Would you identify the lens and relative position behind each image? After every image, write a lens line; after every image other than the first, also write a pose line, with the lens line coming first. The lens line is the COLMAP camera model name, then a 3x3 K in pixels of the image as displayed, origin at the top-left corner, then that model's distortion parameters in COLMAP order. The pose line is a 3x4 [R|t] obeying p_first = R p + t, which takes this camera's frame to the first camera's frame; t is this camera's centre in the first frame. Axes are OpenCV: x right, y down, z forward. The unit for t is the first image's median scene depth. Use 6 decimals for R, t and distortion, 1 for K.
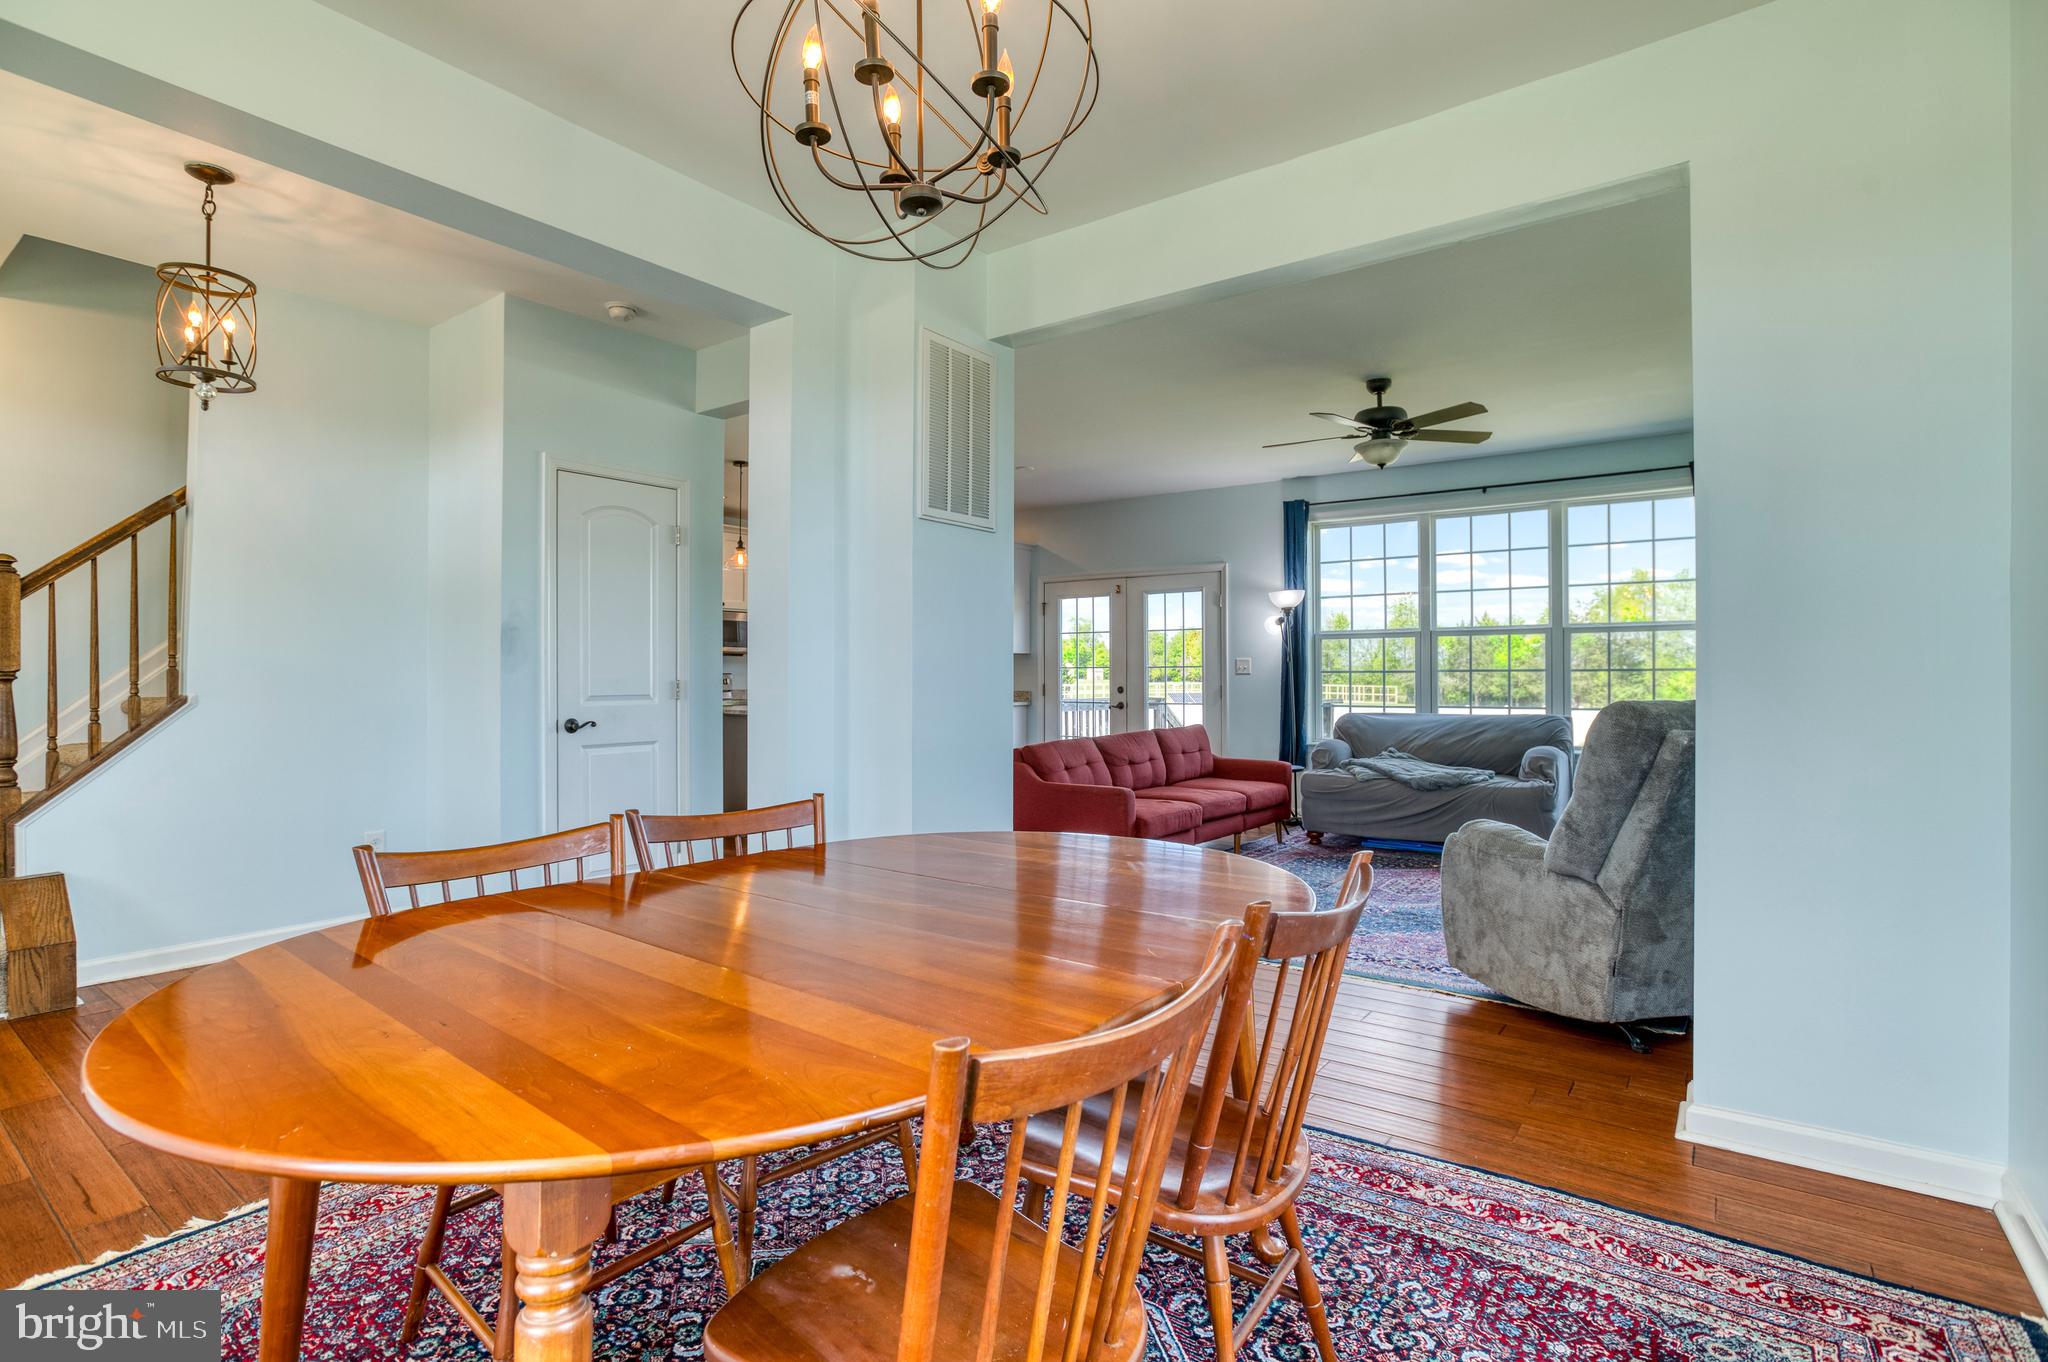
lens RADIAL K [[978.9, 0, 1023.7], [0, 978.9, 656.1], [0, 0, 1]] dist [-0.044548, 0.015976]
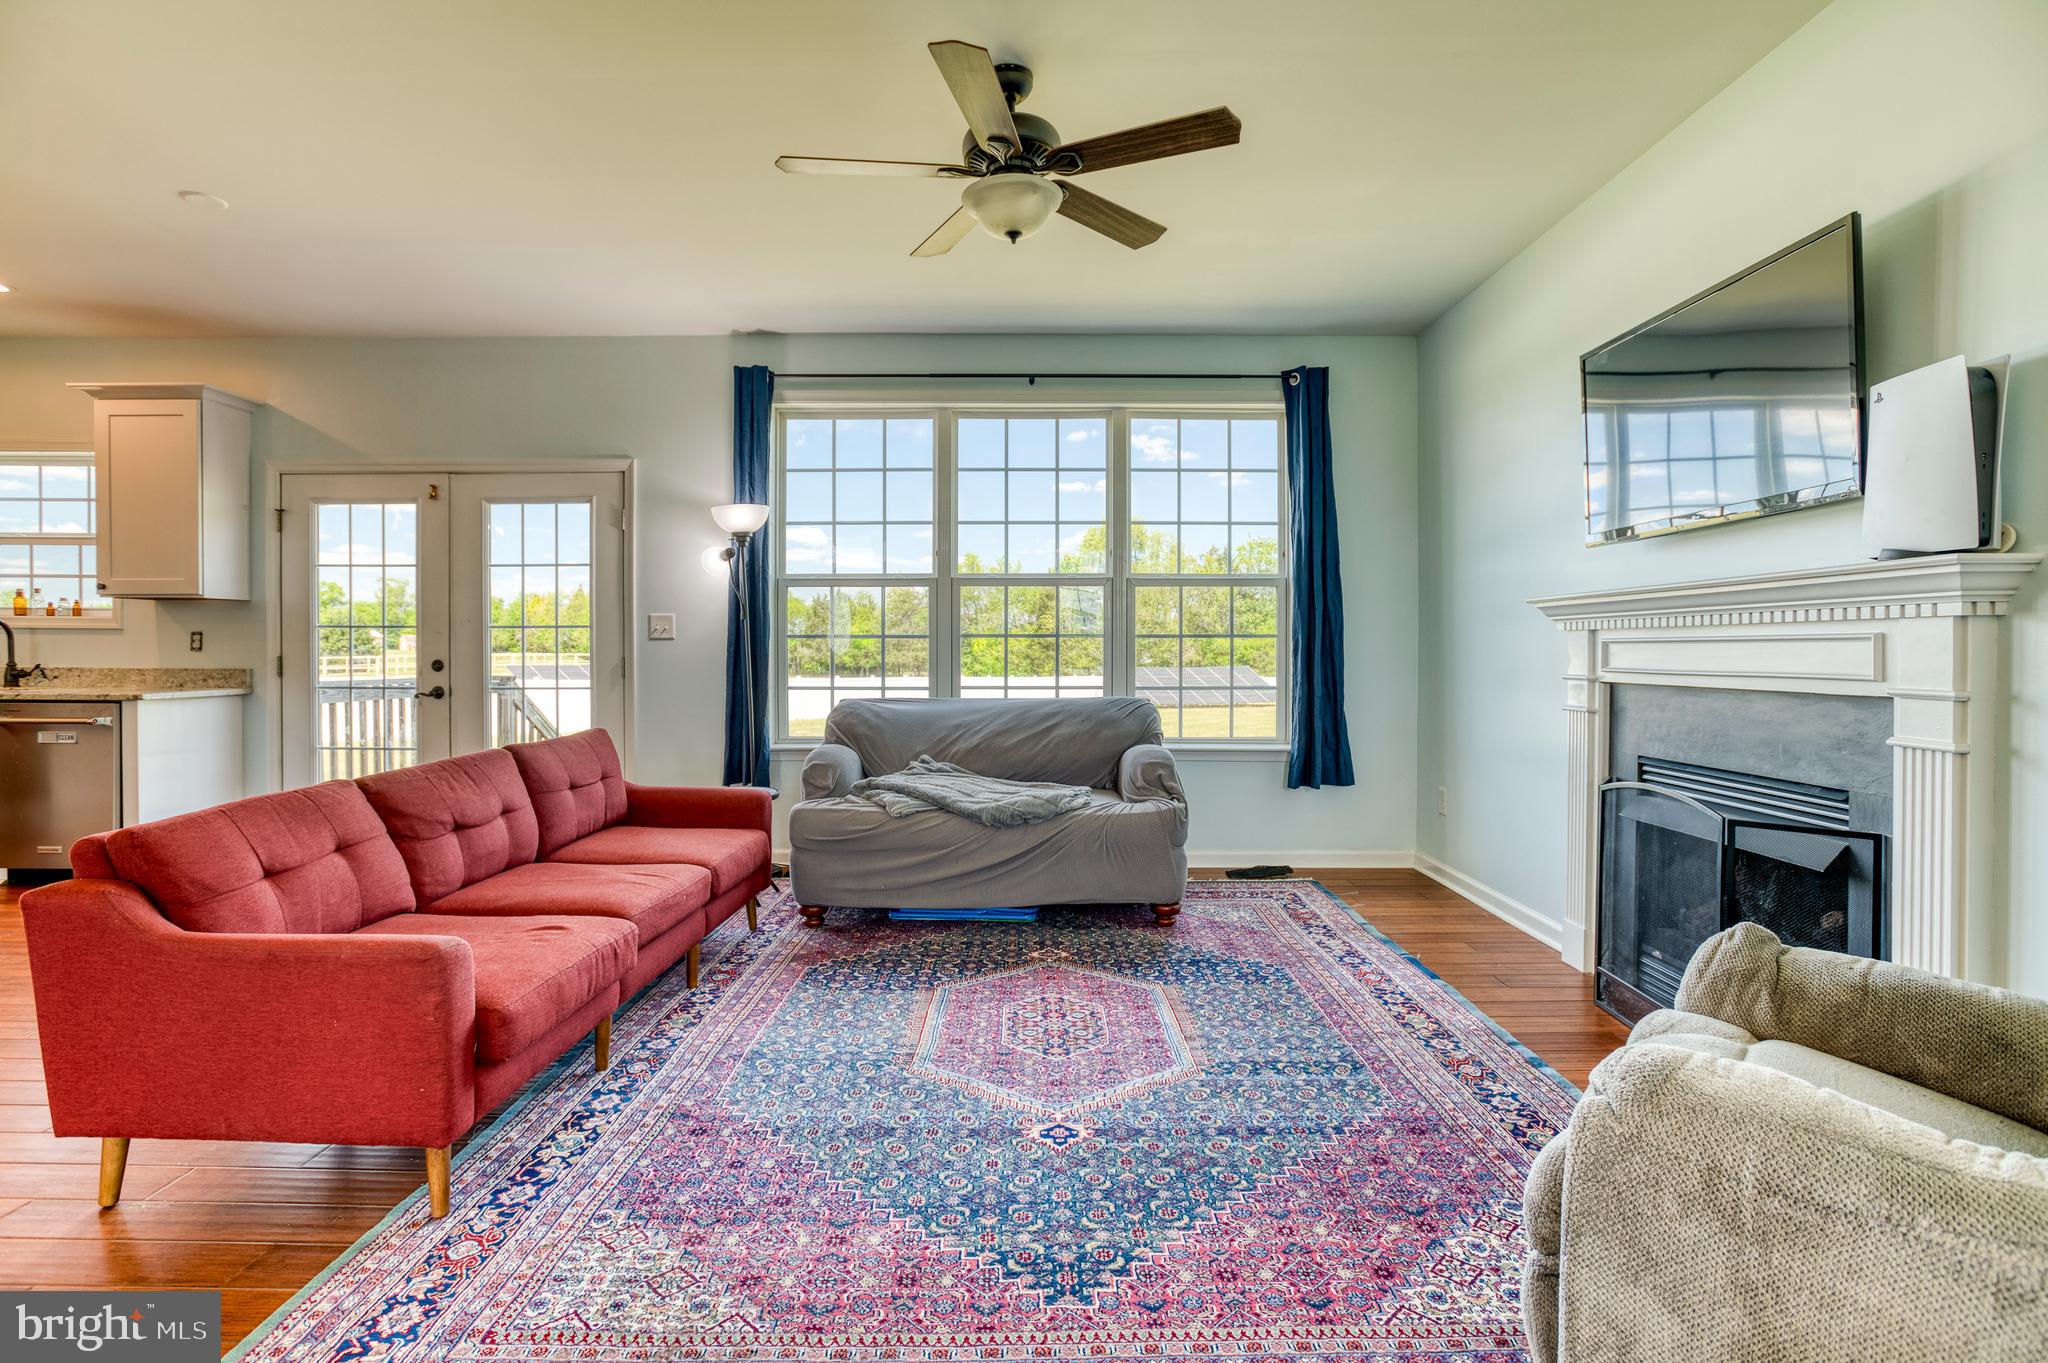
lens RADIAL K [[978.9, 0, 1023.7], [0, 978.9, 656.6], [0, 0, 1]] dist [-0.044548, 0.015976]
pose [[0.802441, -0.001509, 0.596729, 0.042217], [-0.015689, 0.999598, 0.023625, 0.011791], [-0.596525, -0.028320, 0.802095, 0.387132]]
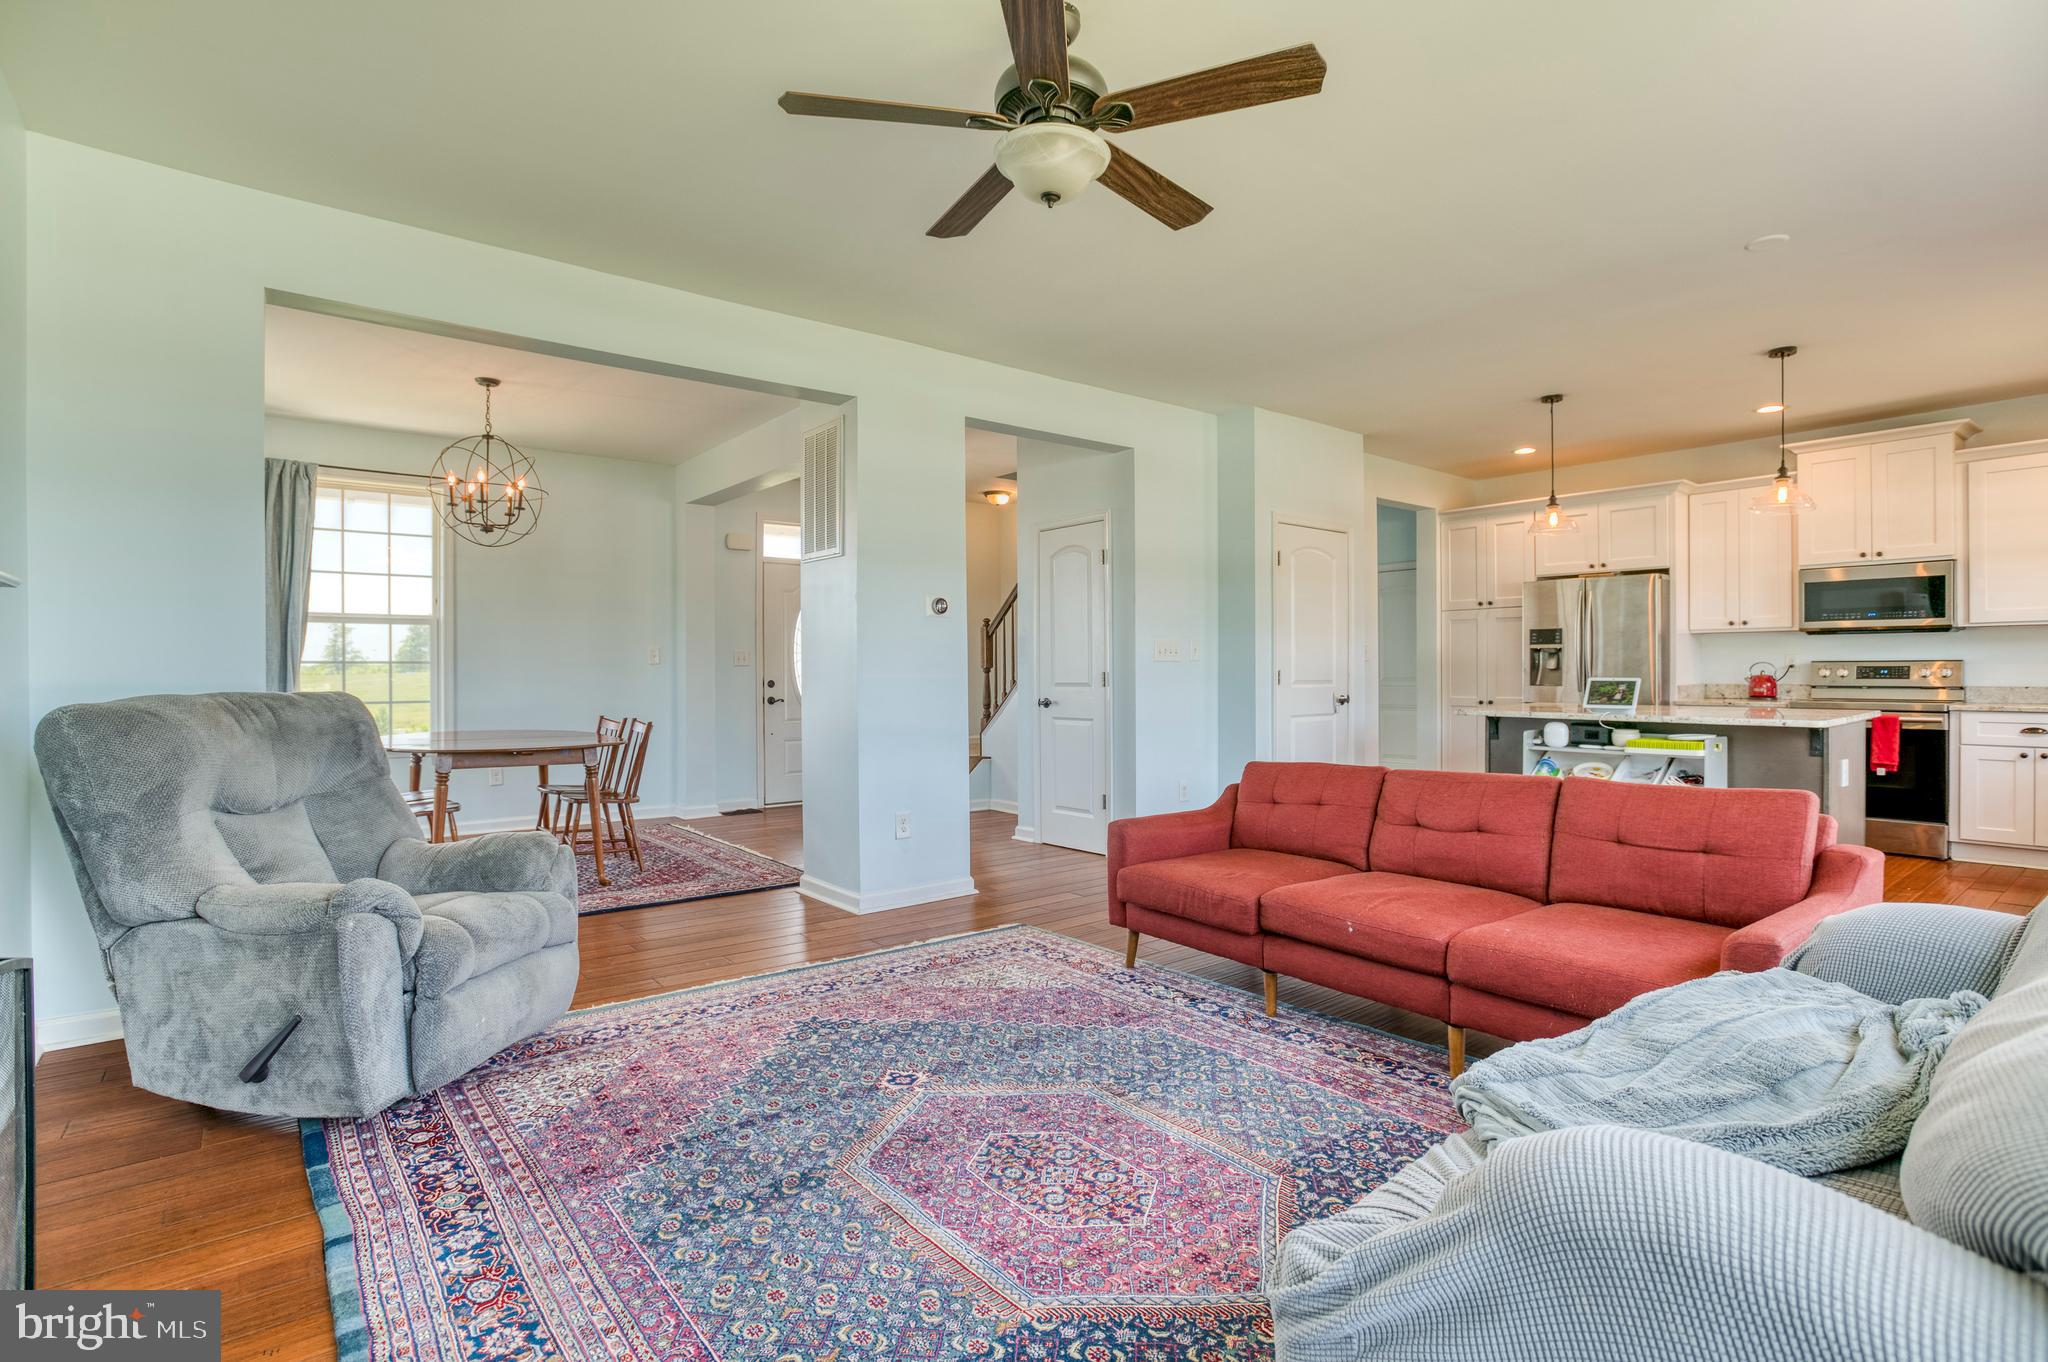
lens RADIAL K [[998.4, 0, 1029.5], [0, 998.4, 671.7], [0, 0, 1]] dist [-0.046813, 0.023224]
pose [[-0.243166, -0.000170, -0.969985, 0.549339], [0.025114, 0.999664, -0.006471, 0.018144], [0.969659, -0.025934, -0.243080, 0.738114]]
